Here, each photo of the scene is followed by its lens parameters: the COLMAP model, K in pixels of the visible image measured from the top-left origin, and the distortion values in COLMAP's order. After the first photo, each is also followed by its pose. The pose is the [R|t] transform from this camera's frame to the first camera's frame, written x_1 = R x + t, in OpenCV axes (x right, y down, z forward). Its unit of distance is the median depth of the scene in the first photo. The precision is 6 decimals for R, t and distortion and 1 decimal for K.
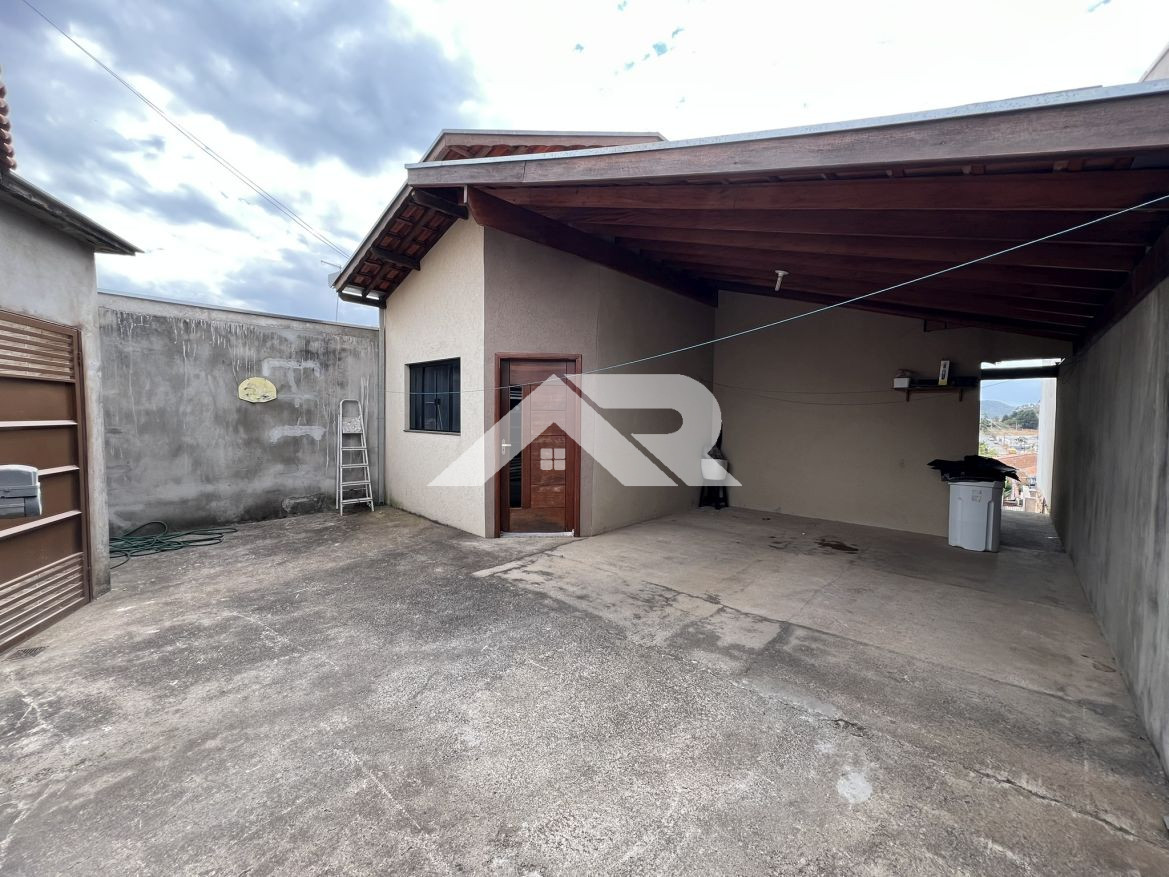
lens RADIAL K [[474.2, 0, 585.8], [0, 474.2, 439.1], [0, 0, 1]] dist [0.001849, 0.000257]
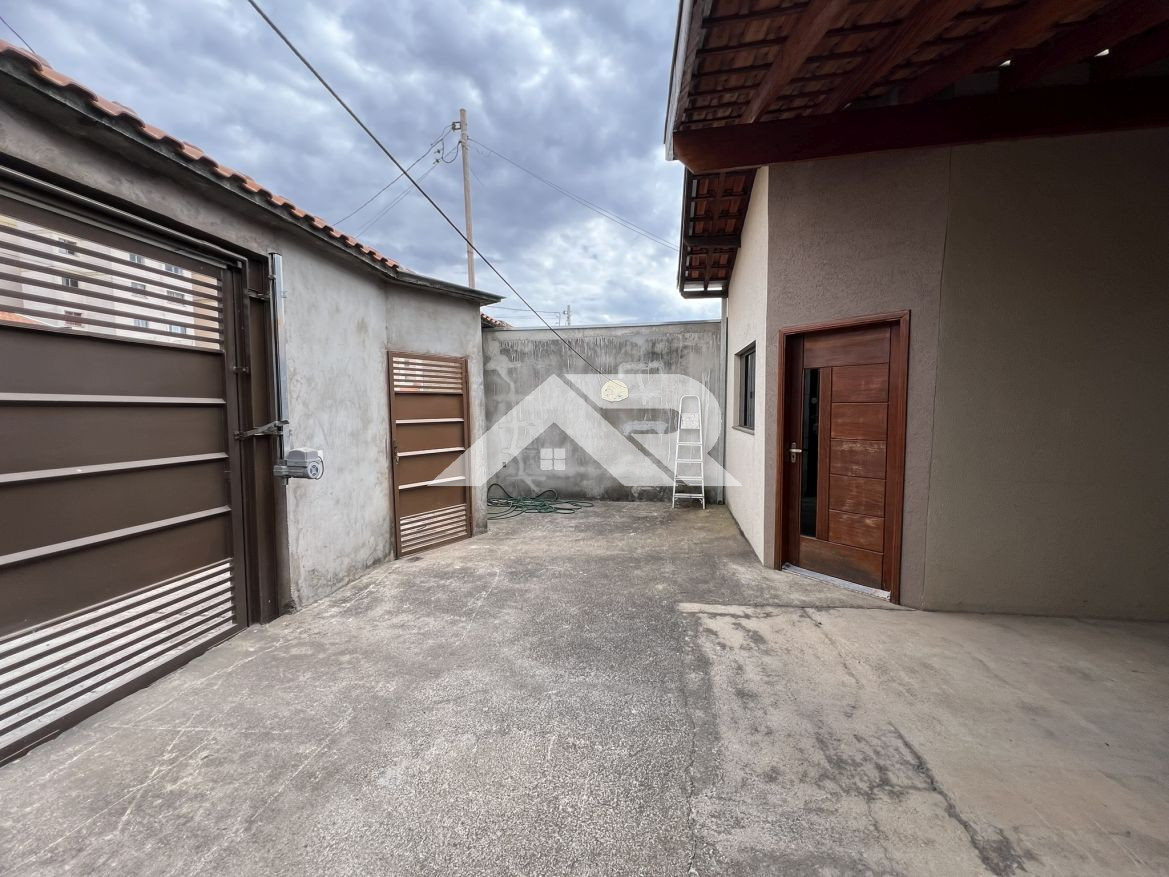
lens RADIAL K [[468.8, 0, 584.8], [0, 468.8, 438.8], [0, 0, 1]] dist [-0.002098, -0.000032]
pose [[0.550457, 0.041416, -0.833836, 0.304120], [-0.026909, 0.999130, 0.031862, -0.023081], [0.834430, 0.004899, 0.551092, 0.361910]]
